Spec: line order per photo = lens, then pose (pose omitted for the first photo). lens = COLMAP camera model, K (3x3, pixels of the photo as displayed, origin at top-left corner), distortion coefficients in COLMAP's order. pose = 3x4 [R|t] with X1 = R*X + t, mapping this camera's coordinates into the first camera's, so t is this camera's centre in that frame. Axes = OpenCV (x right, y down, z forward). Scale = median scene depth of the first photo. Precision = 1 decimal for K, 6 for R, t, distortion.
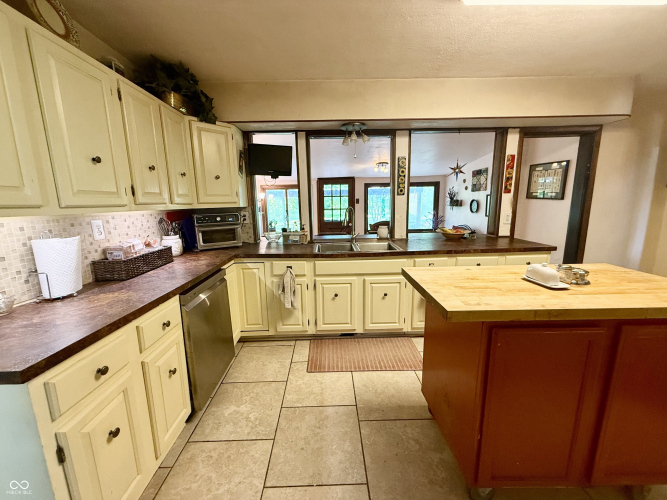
lens RADIAL K [[264.9, 0, 331.9], [0, 264.9, 249.9], [0, 0, 1]] dist [0.000678, 0.000096]
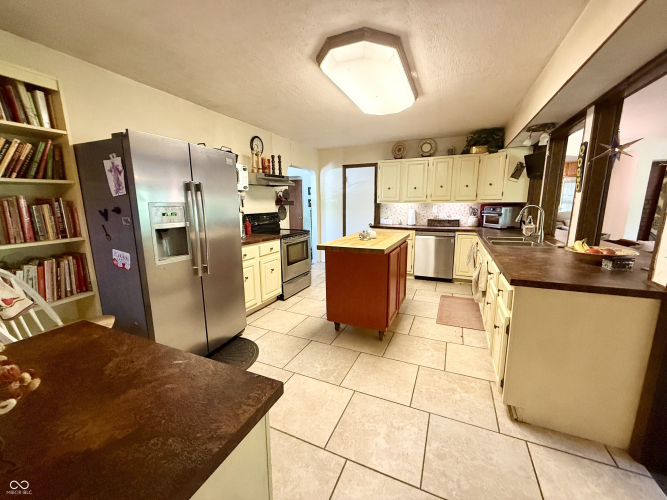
lens RADIAL K [[264.9, 0, 331.9], [0, 264.9, 249.9], [0, 0, 1]] dist [0.000678, 0.000096]
pose [[-0.432896, 0.178562, -0.883582, 1.302854], [-0.141308, 0.954625, 0.262150, -0.144013], [0.890299, 0.238341, -0.388021, 0.717645]]
